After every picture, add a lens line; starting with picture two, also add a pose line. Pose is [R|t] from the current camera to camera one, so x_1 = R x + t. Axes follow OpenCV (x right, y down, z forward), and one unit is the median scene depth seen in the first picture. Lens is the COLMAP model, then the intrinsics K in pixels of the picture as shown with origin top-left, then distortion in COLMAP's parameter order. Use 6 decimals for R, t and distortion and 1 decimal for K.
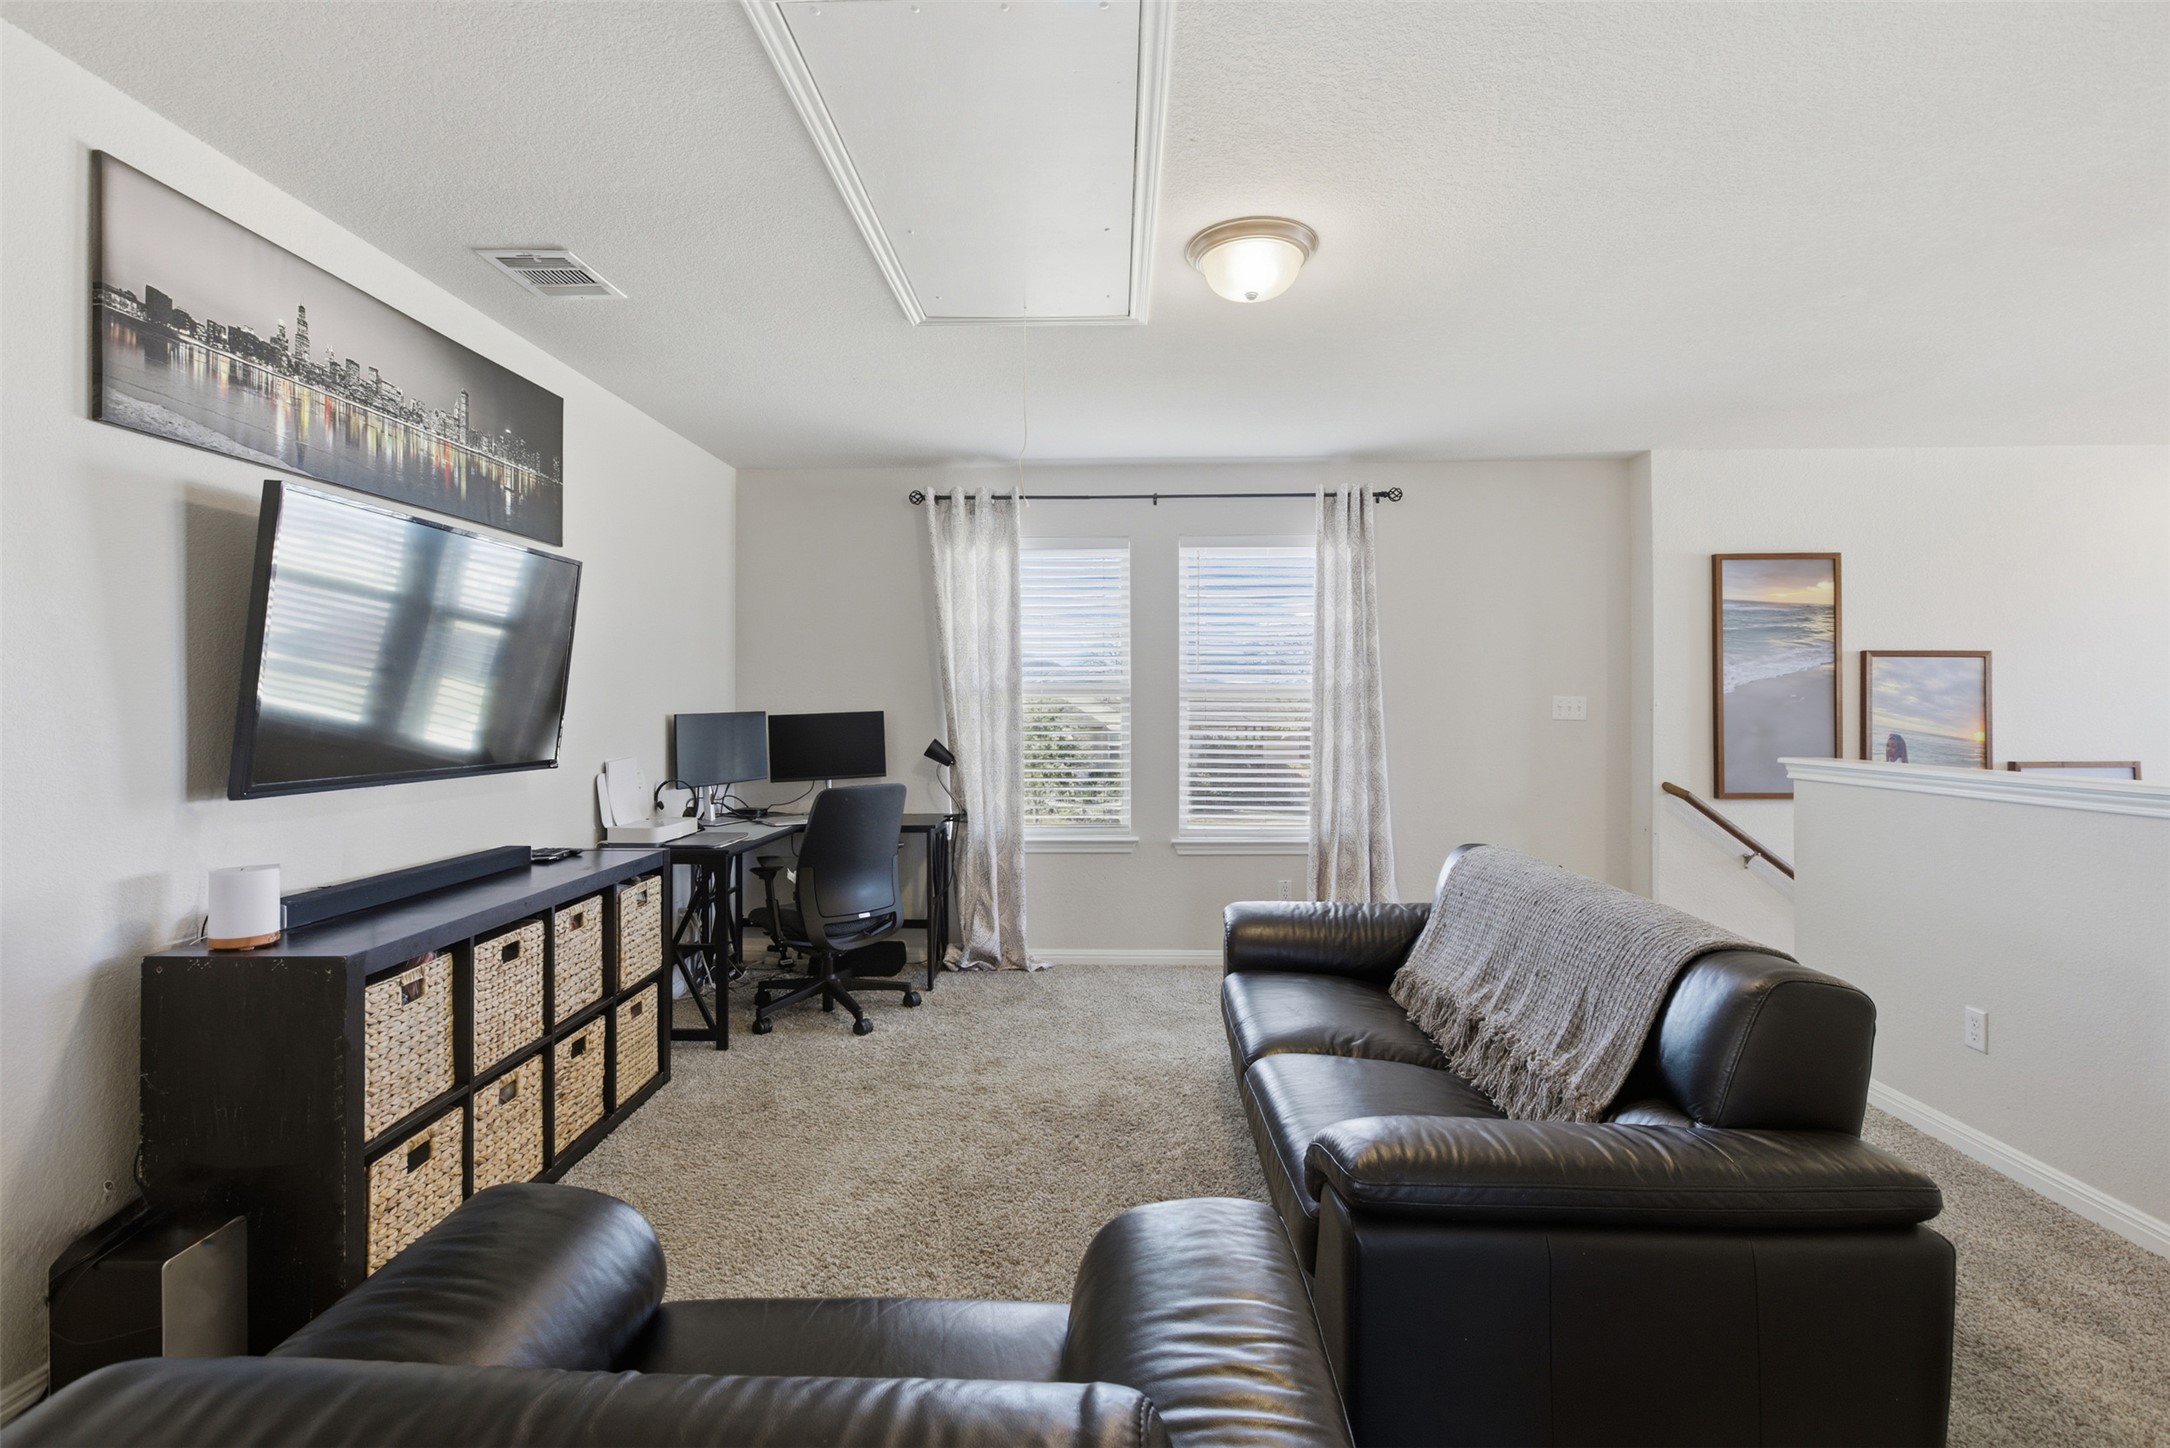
lens RADIAL K [[1001.0, 0, 1083.5], [0, 1001.0, 711.0], [0, 0, 1]] dist [-0.005470, 0.003972]
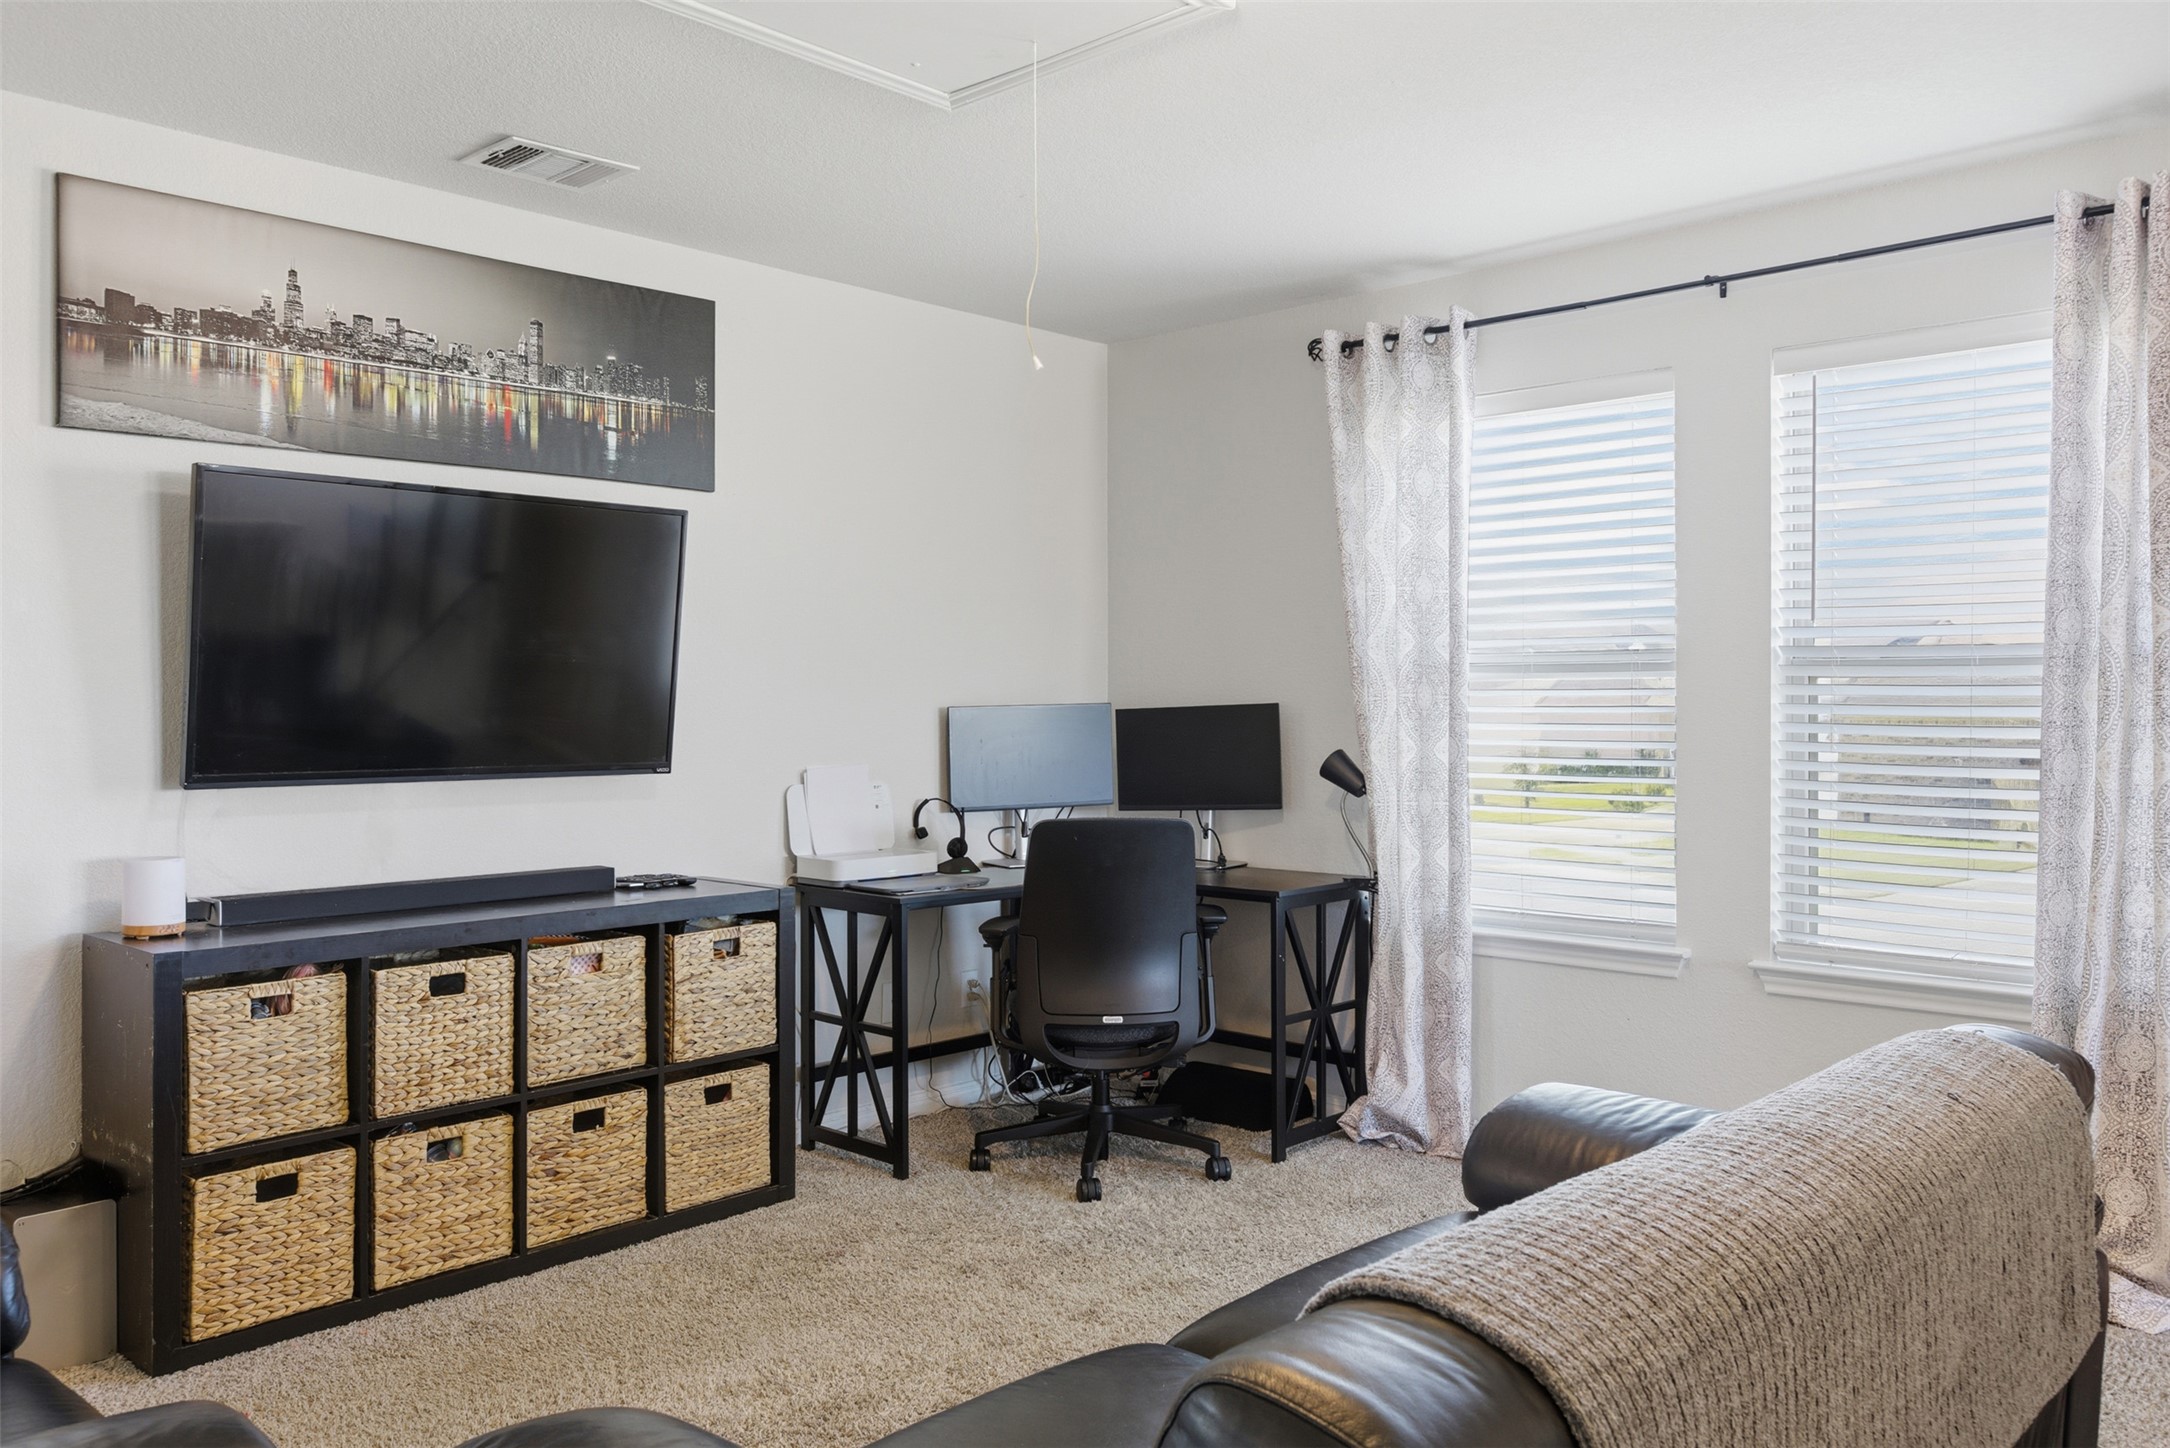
lens RADIAL K [[1633.0, 0, 1084.9], [0, 1633.0, 720.4], [0, 0, 1]] dist [-0.010474, 0.007774]
pose [[0.744121, 0.008998, -0.667984, 0.703203], [-0.002642, 0.999941, 0.010526, 0.000751], [0.668039, -0.006068, 0.744101, 0.310914]]
